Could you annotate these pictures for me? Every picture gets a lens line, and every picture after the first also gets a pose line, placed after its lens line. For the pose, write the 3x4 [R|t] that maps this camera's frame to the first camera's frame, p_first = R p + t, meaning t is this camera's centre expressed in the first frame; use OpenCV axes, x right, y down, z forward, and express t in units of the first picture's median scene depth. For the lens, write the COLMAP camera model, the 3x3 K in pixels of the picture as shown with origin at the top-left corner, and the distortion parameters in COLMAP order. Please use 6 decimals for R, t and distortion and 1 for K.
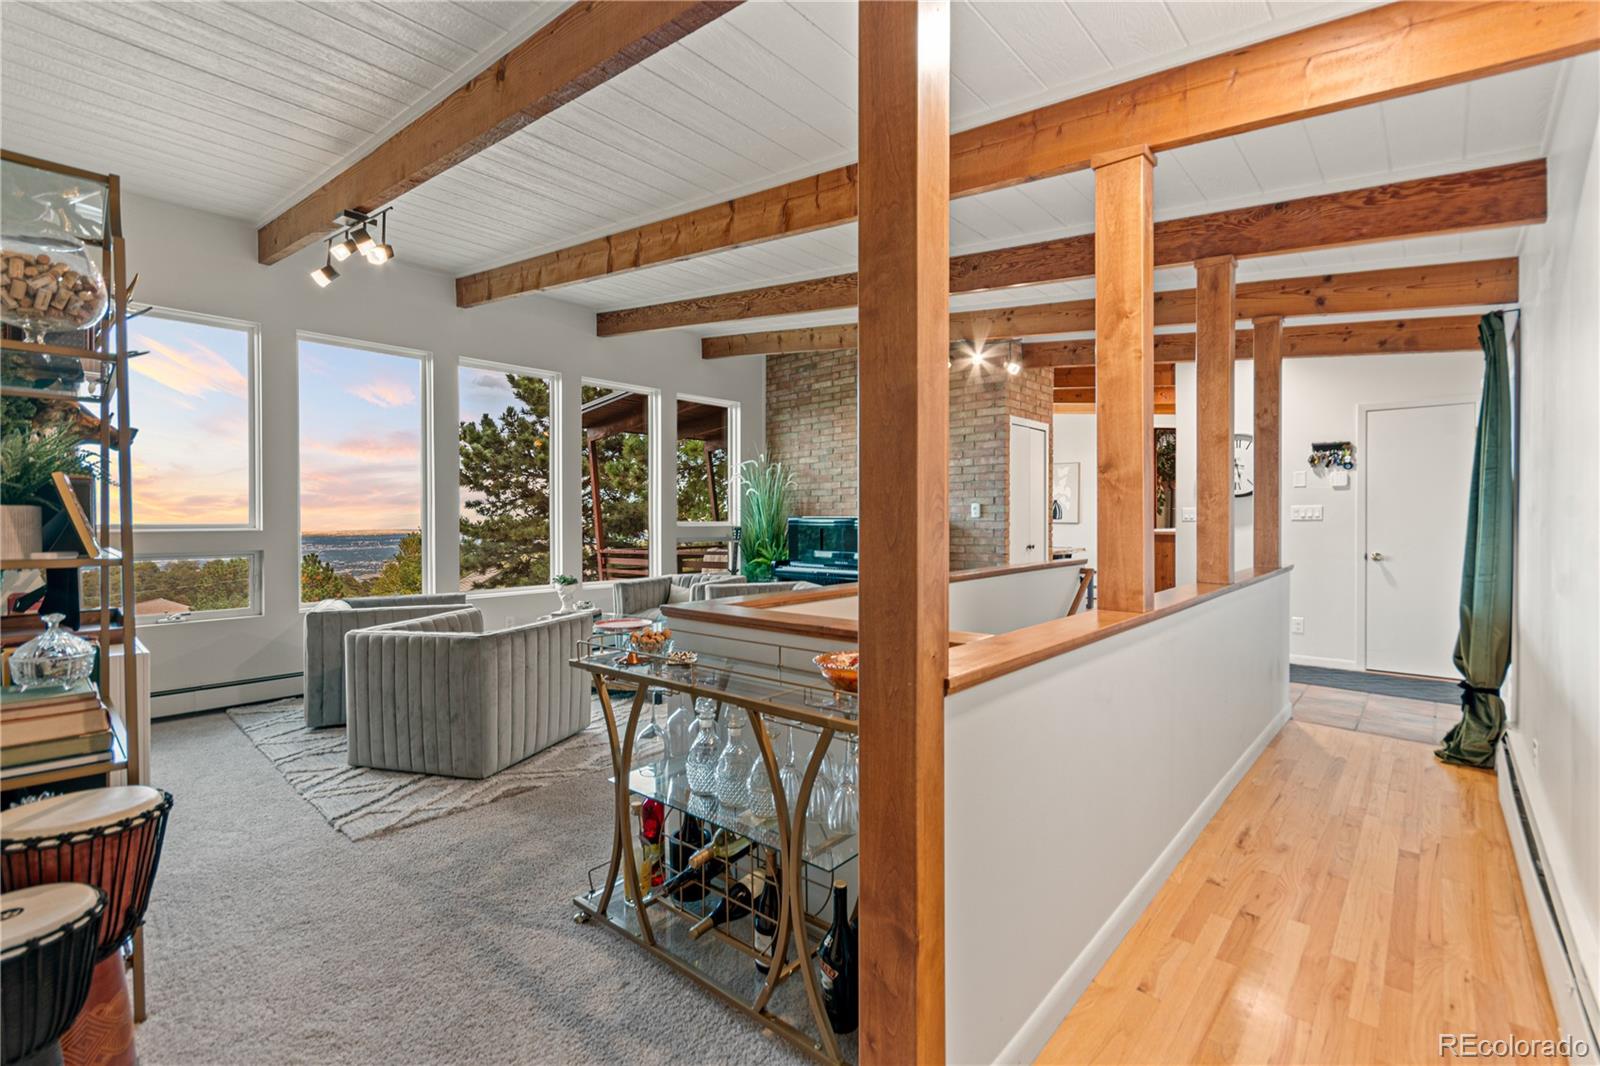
lens RADIAL K [[708.9, 0, 800.4], [0, 708.9, 524.1], [0, 0, 1]] dist [0.000107, 0.000103]
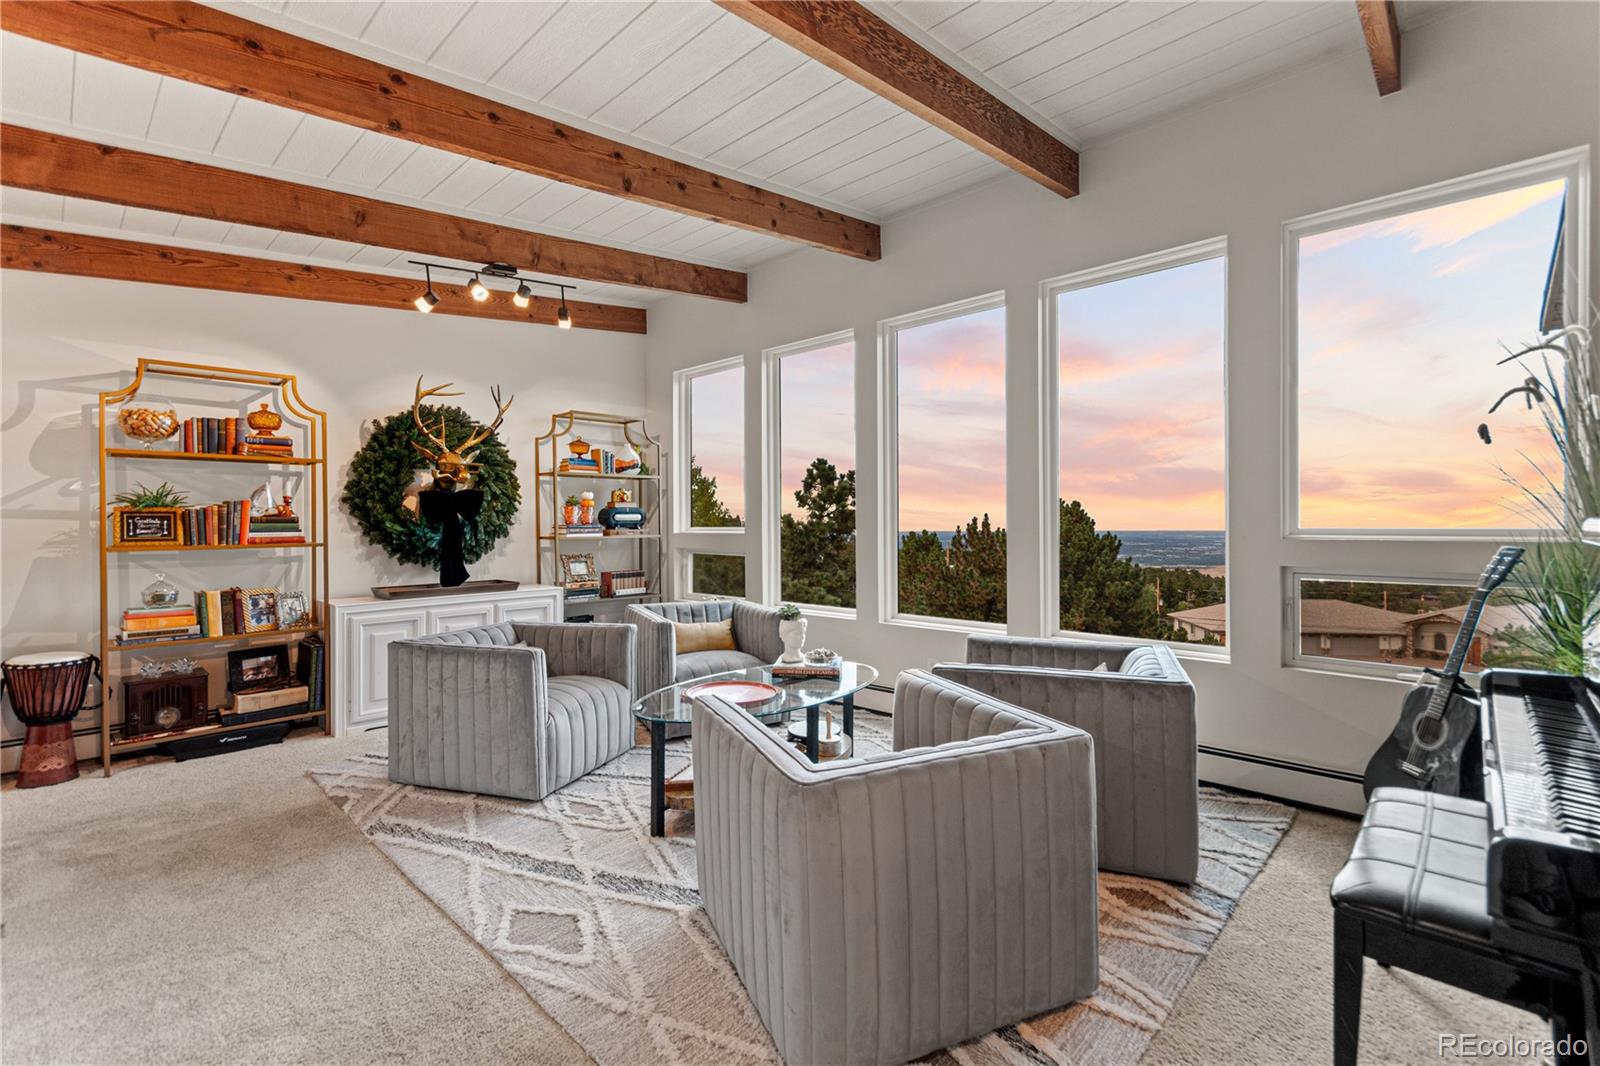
lens RADIAL K [[703.5, 0, 805.2], [0, 703.5, 523.7], [0, 0, 1]] dist [-0.000961, -0.000020]
pose [[-0.015493, 0.003669, -0.999873, 0.283004], [0.000460, 0.999993, 0.003663, -0.008267], [0.999880, -0.000403, -0.015495, 0.819427]]
